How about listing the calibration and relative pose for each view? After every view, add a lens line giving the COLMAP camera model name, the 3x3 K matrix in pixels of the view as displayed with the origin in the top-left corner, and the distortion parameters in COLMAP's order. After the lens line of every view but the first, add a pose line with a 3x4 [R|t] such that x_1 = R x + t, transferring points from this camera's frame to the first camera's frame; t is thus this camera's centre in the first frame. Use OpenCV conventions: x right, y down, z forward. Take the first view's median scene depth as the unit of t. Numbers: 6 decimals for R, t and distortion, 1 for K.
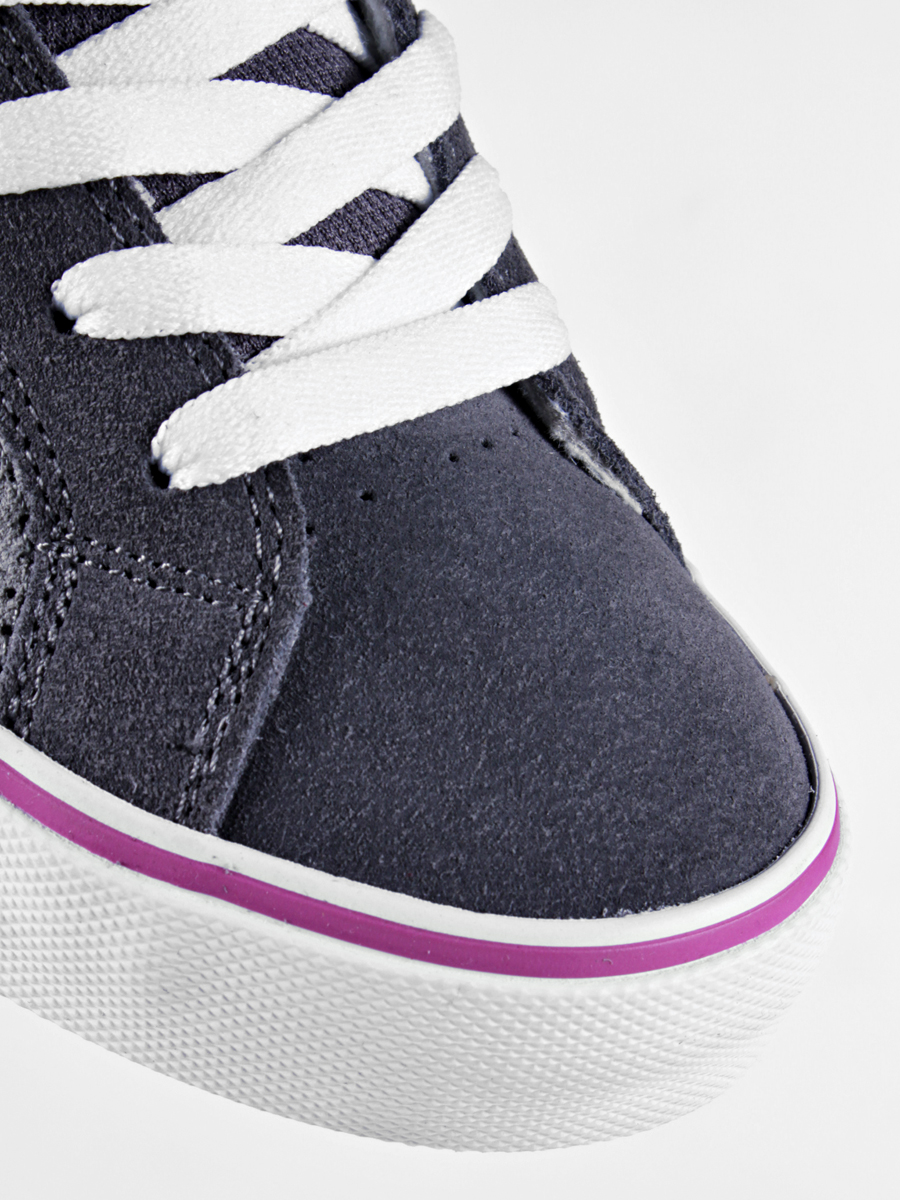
lens RADIAL K [[3092.5, 0, 450.0], [0, 3092.5, 600.0], [0, 0, 1]] dist [0.063636, -0.368983]
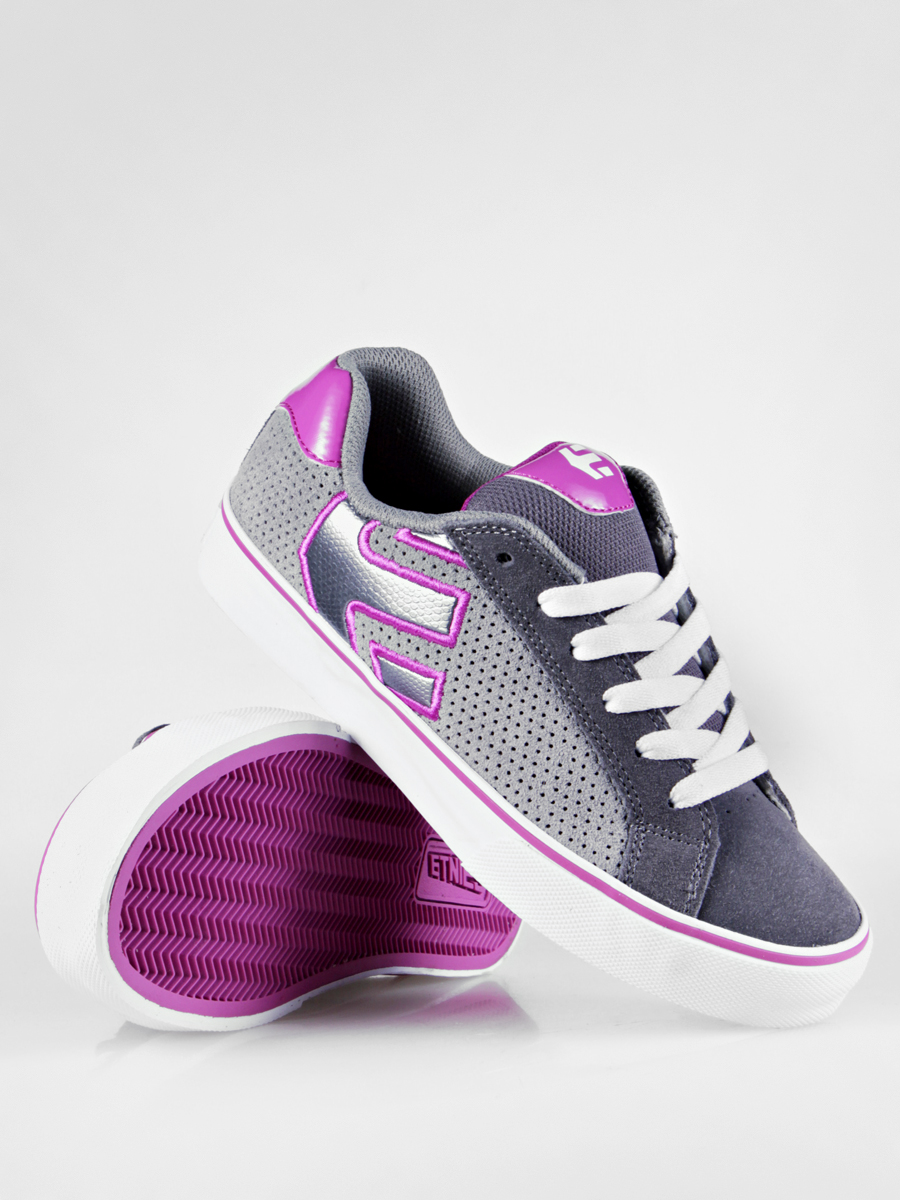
lens RADIAL K [[2985.7, 0, 450.0], [0, 2985.7, 600.0], [0, 0, 1]] dist [0.229565, 0.531033]
pose [[0.979134, 0.031904, 0.200696, -0.922517], [-0.008976, 0.993426, -0.114126, 0.102075], [-0.203017, 0.109943, 0.972983, -1.911571]]
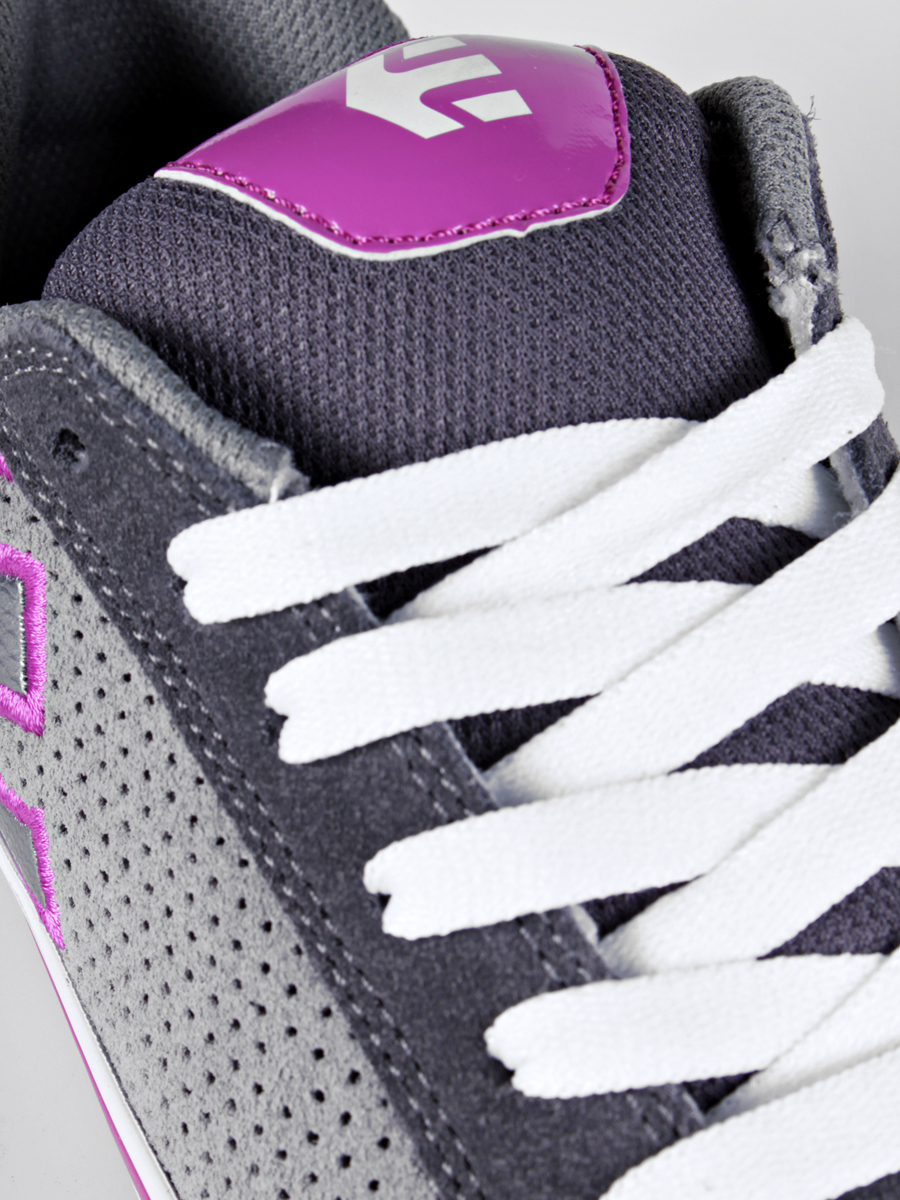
lens RADIAL K [[3092.5, 0, 450.0], [0, 3092.5, 600.0], [0, 0, 1]] dist [0.063636, -0.368983]
pose [[0.923292, -0.070547, -0.377565, 0.207168], [0.048013, 0.996476, -0.068780, -0.165302], [0.381087, 0.045376, 0.923425, 0.168674]]
